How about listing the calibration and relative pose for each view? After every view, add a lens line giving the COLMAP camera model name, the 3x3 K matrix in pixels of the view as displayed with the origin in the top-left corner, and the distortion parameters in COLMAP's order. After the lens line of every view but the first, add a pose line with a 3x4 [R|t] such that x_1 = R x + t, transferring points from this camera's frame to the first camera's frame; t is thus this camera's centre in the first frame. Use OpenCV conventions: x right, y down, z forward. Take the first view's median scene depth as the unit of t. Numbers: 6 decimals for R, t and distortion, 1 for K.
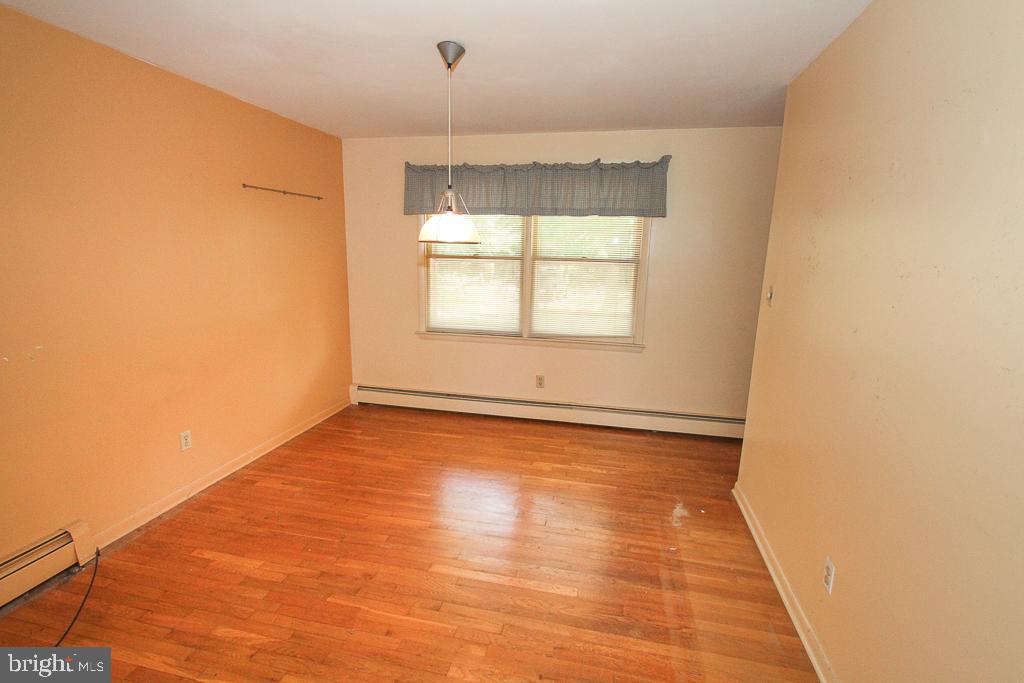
lens RADIAL K [[483.9, 0, 514.3], [0, 483.9, 340.2], [0, 0, 1]] dist [-0.005516, -0.000340]
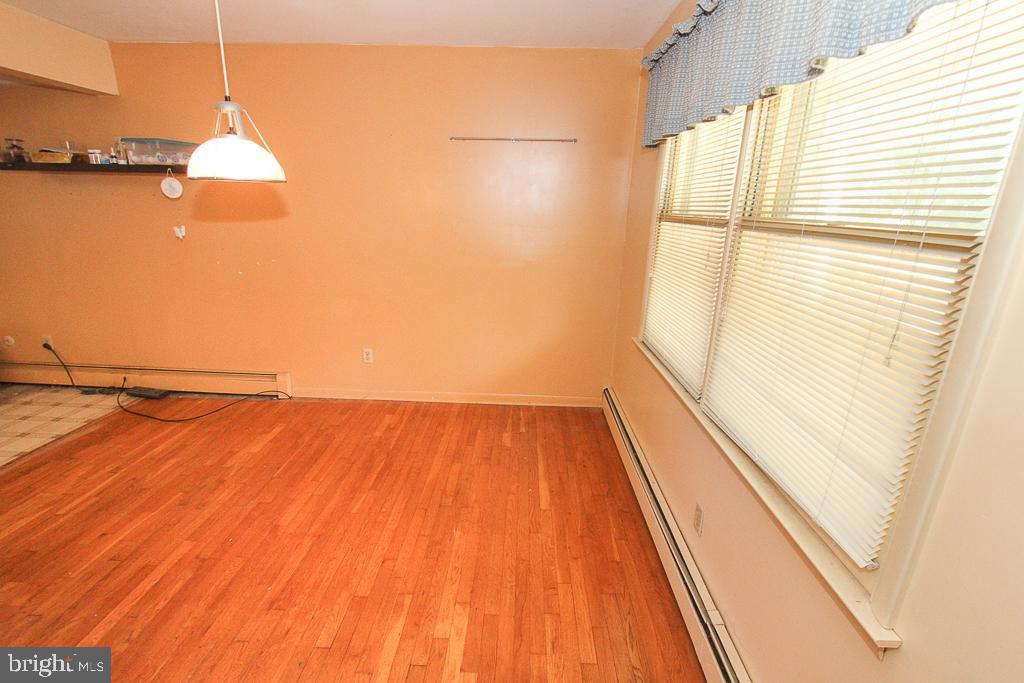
lens RADIAL K [[483.9, 0, 513.1], [0, 483.9, 343.2], [0, 0, 1]] dist [-0.005516, -0.000340]
pose [[0.172822, 0.257608, -0.950668, 0.569549], [-0.205719, 0.953345, 0.220936, -0.178094], [0.963230, 0.157388, 0.217754, 1.063718]]
